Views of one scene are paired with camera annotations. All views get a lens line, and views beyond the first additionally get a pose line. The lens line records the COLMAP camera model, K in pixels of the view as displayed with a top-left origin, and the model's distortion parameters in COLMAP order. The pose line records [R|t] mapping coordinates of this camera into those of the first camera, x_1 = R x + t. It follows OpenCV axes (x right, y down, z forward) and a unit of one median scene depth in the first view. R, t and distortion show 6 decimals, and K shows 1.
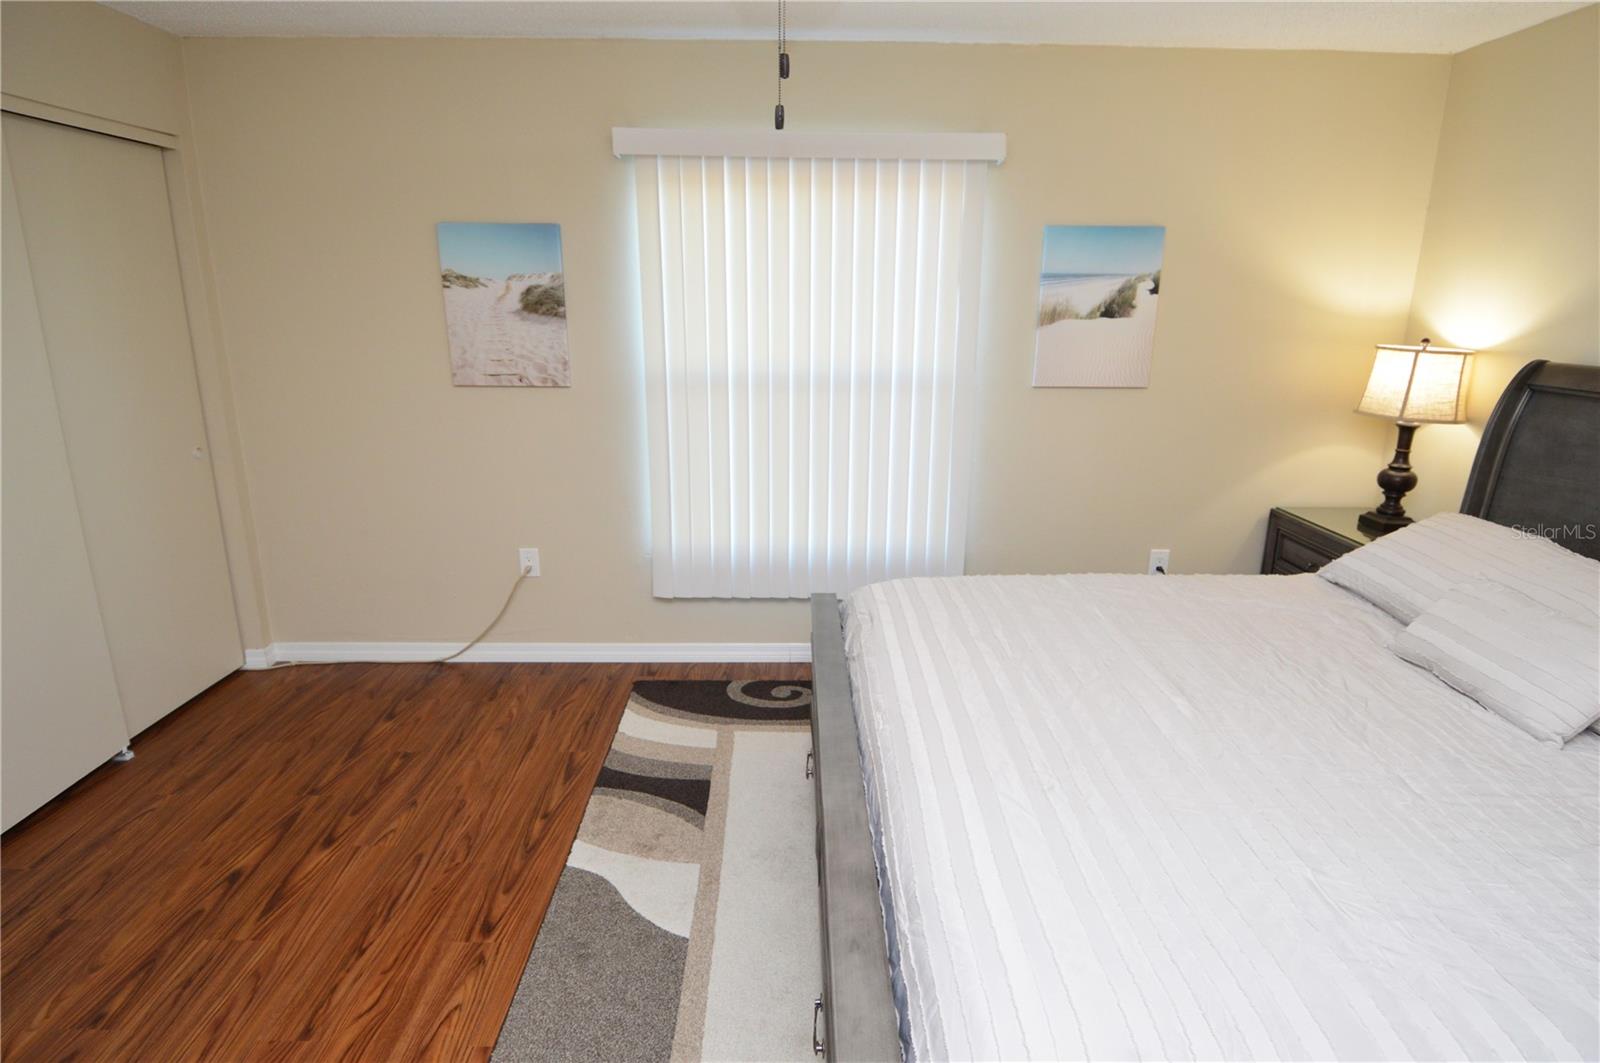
lens RADIAL K [[832.5, 0, 802.0], [0, 832.5, 521.1], [0, 0, 1]] dist [-0.000180, 0.000301]
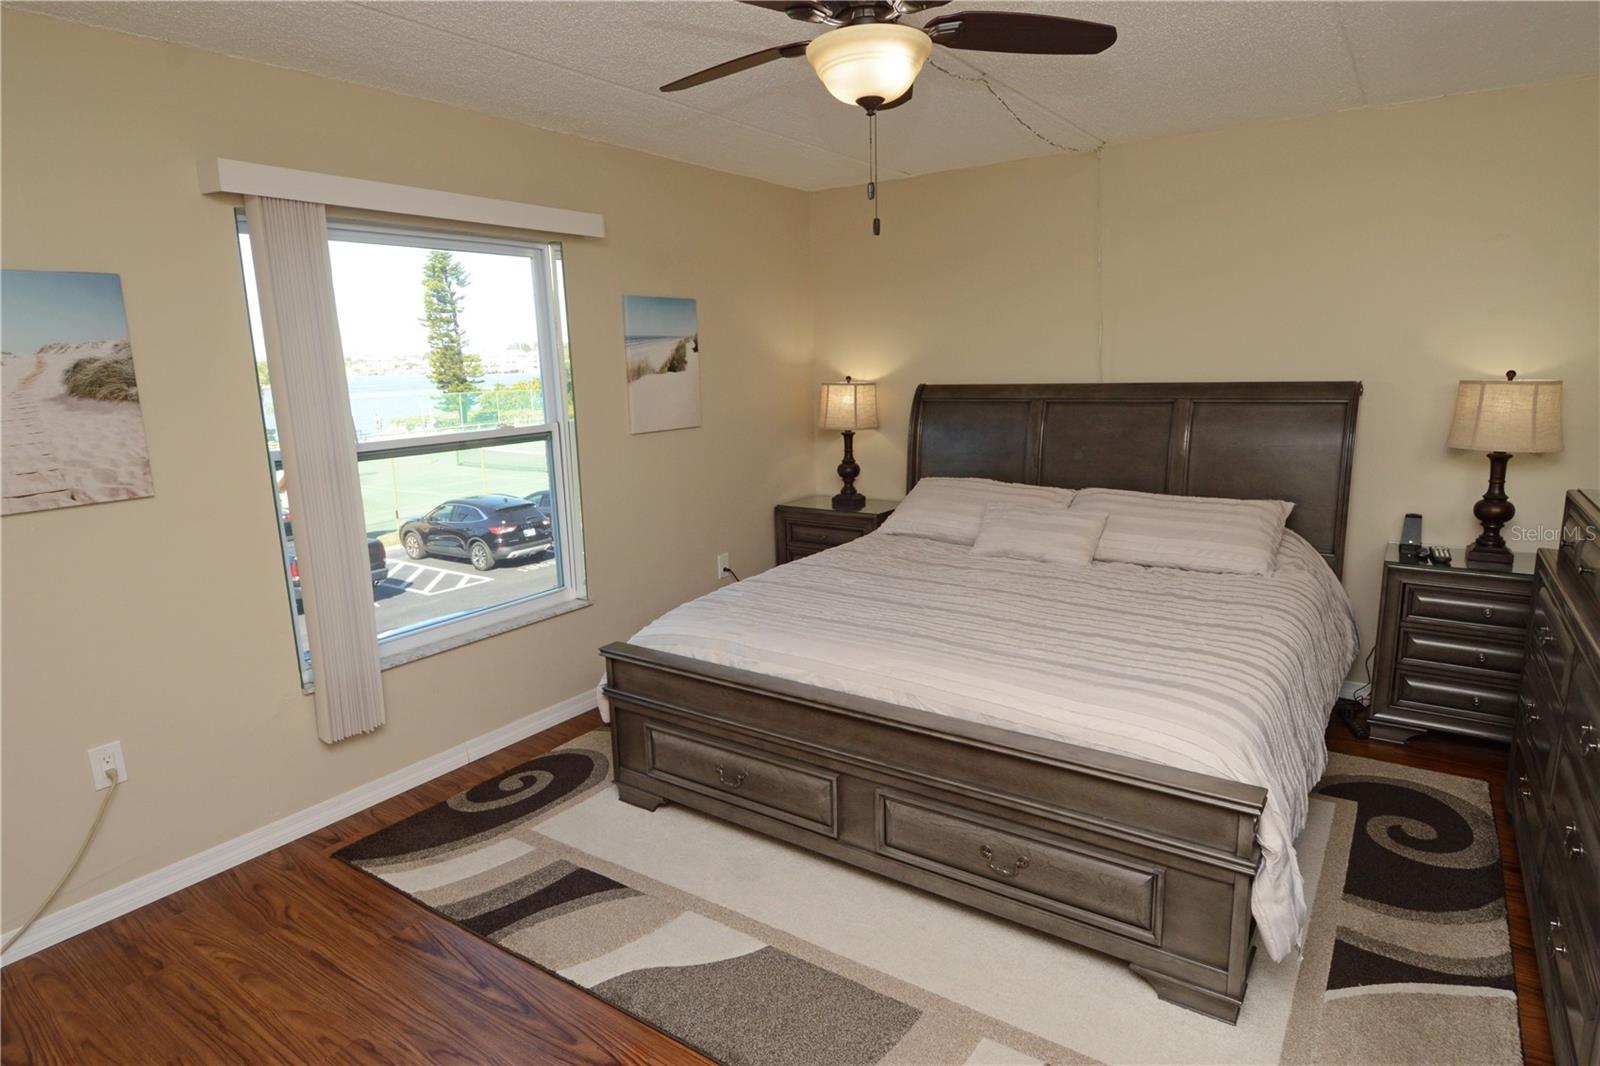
lens RADIAL K [[870.5, 0, 803.8], [0, 870.5, 522.7], [0, 0, 1]] dist [0.023945, -0.038100]
pose [[0.588028, -0.175968, 0.789467, -0.559882], [0.237200, 0.970650, 0.039676, -0.037434], [-0.773278, 0.163931, 0.612509, 0.116364]]
